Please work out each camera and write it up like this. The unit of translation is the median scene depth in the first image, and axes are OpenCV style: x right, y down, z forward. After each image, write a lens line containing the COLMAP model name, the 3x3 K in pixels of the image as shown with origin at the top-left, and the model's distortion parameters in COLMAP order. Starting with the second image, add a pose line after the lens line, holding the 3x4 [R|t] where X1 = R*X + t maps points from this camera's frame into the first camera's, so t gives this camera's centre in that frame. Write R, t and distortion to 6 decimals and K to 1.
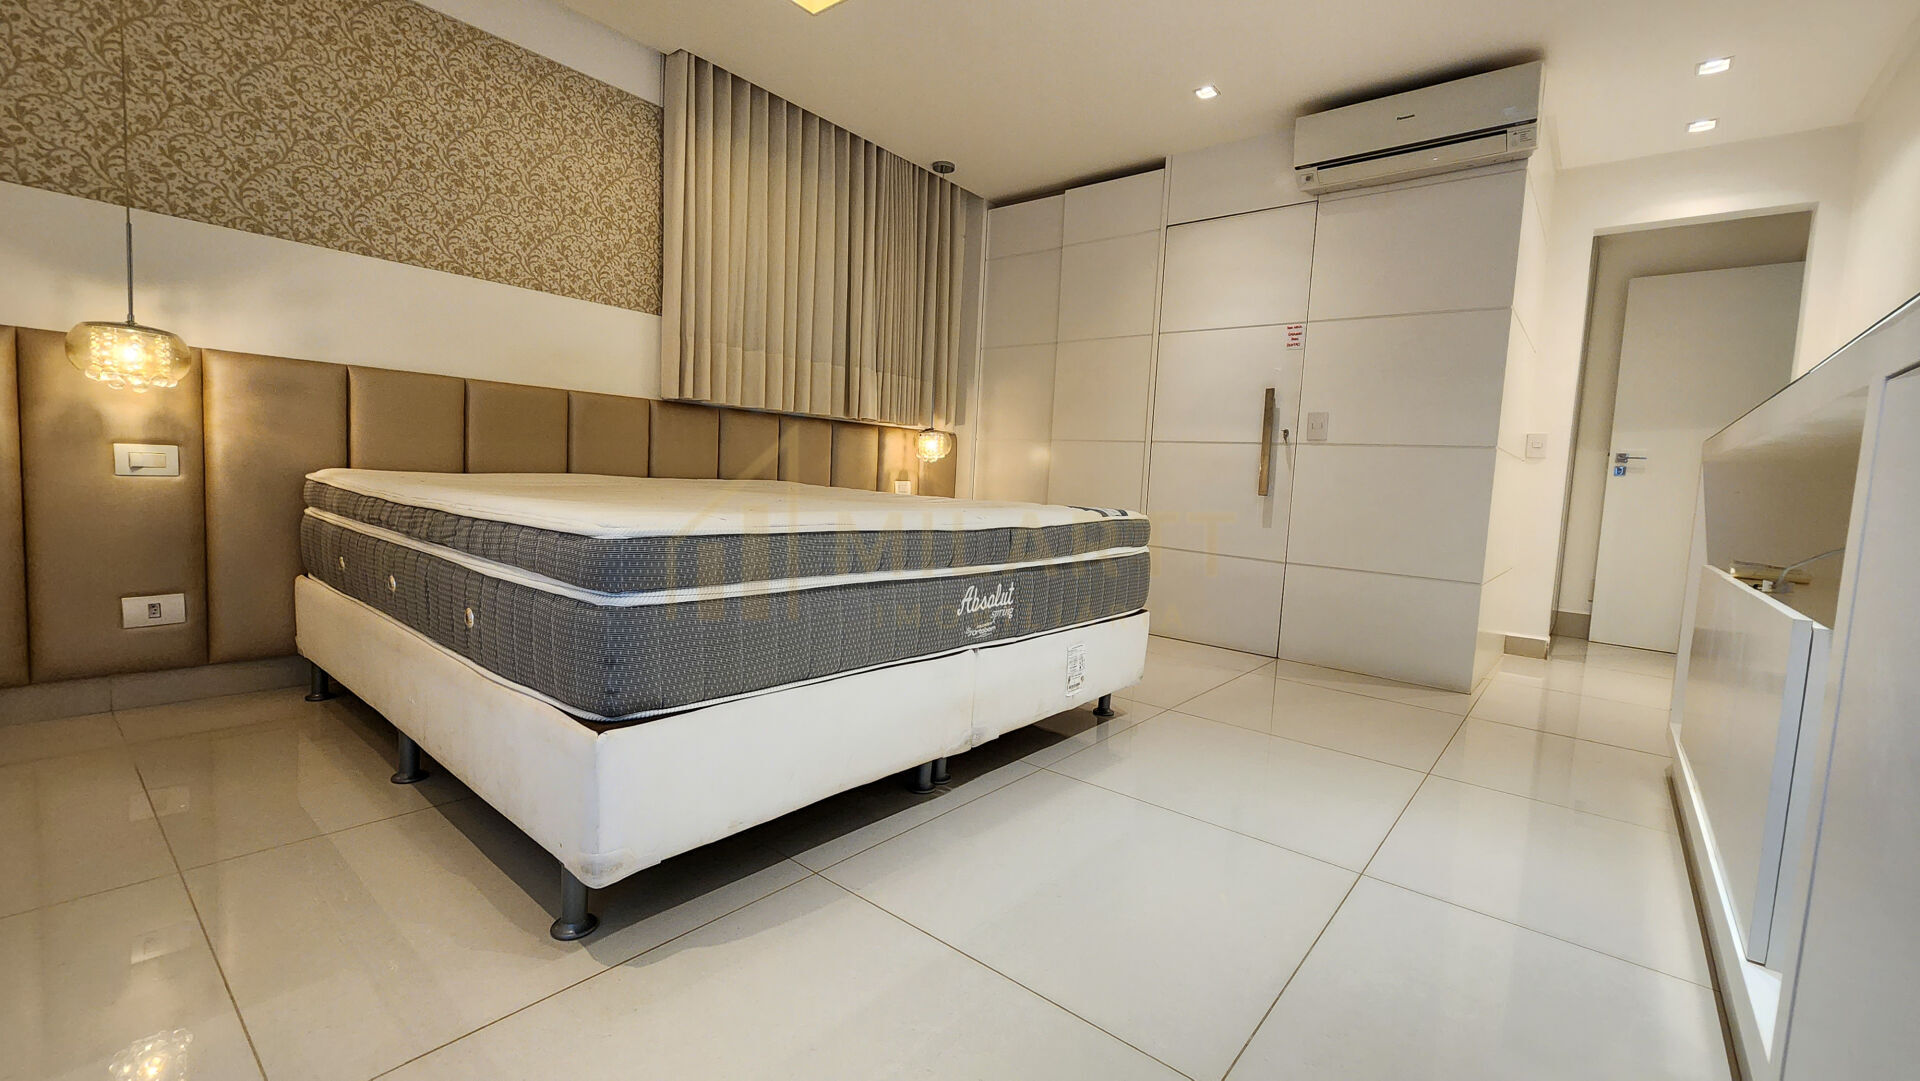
lens RADIAL K [[788.8, 0, 959.9], [0, 788.8, 541.6], [0, 0, 1]] dist [-0.001545, 0.000070]
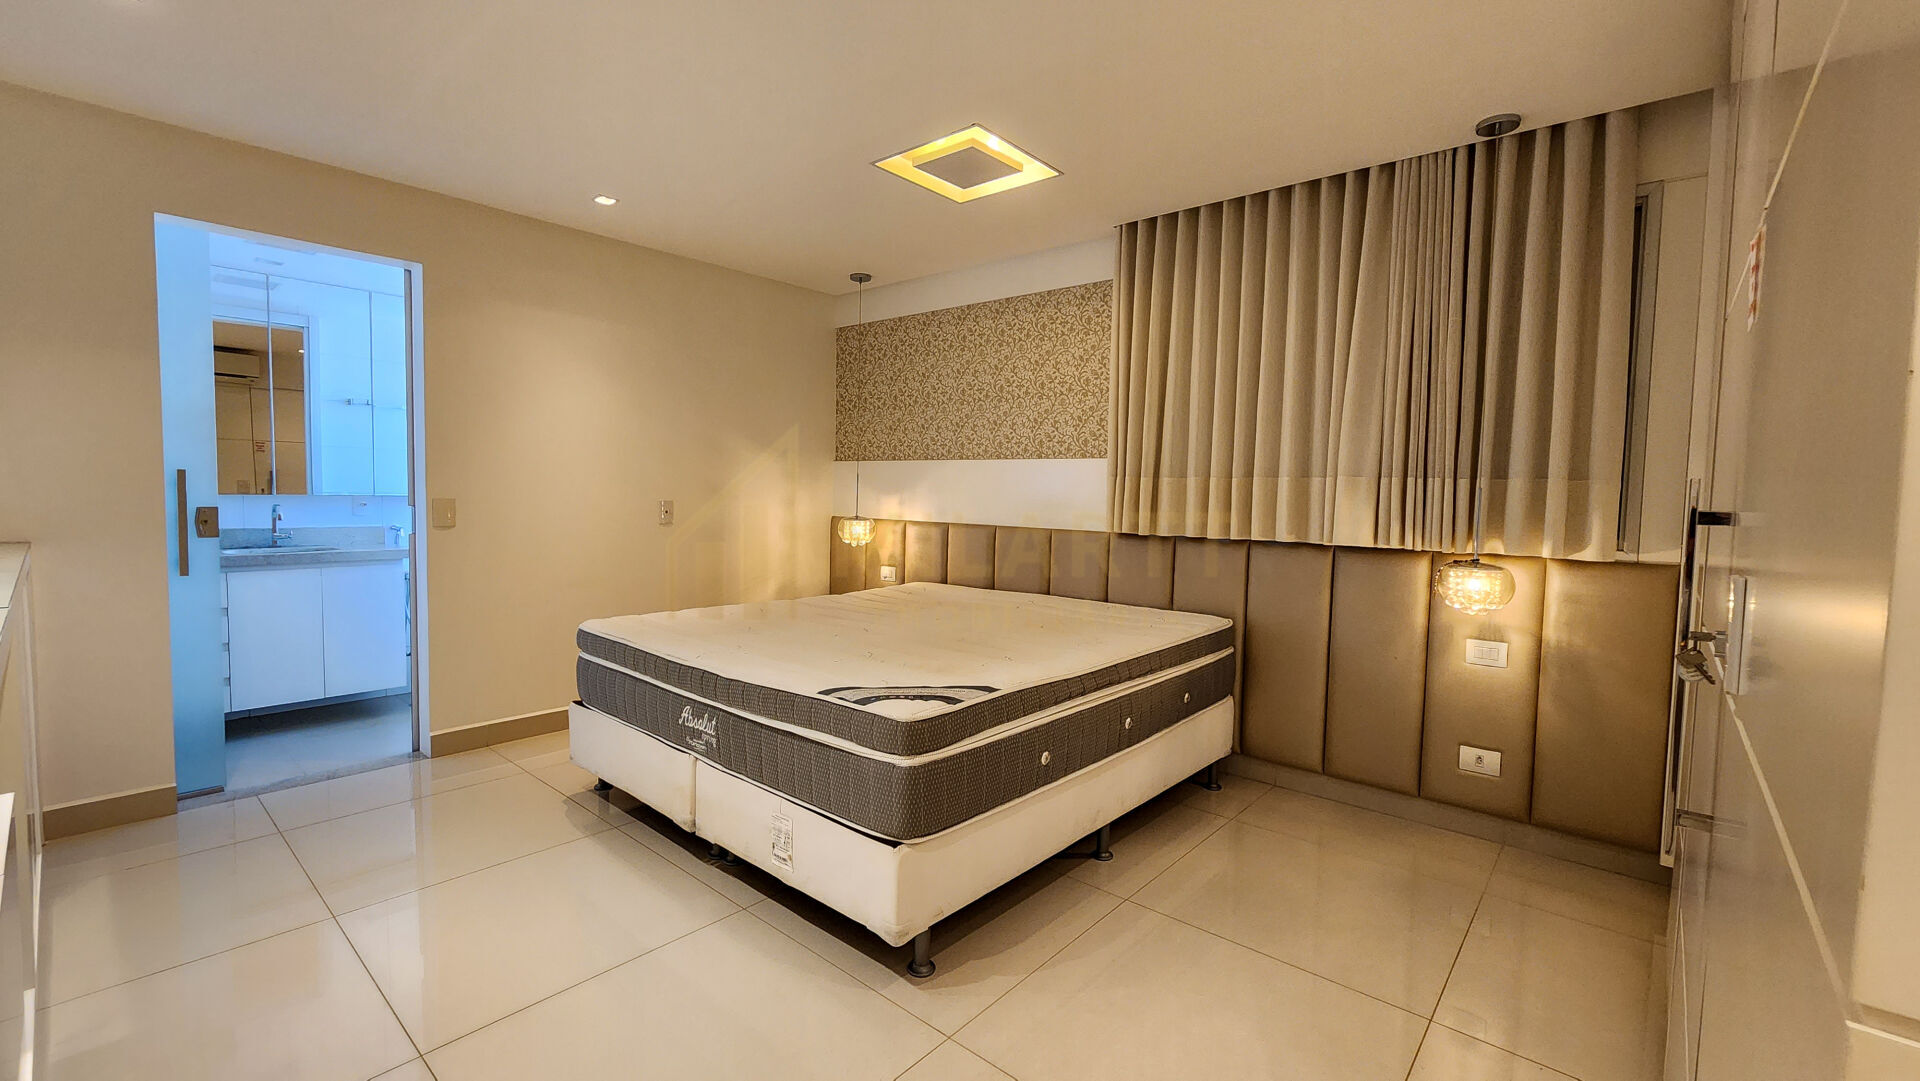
lens RADIAL K [[788.8, 0, 960.3], [0, 788.8, 536.4], [0, 0, 1]] dist [-0.001545, 0.000070]
pose [[-0.030468, 0.006035, -0.999518, 1.091629], [-0.105402, 0.994387, 0.009217, -0.237588], [0.993963, 0.105632, -0.029661, 1.198474]]
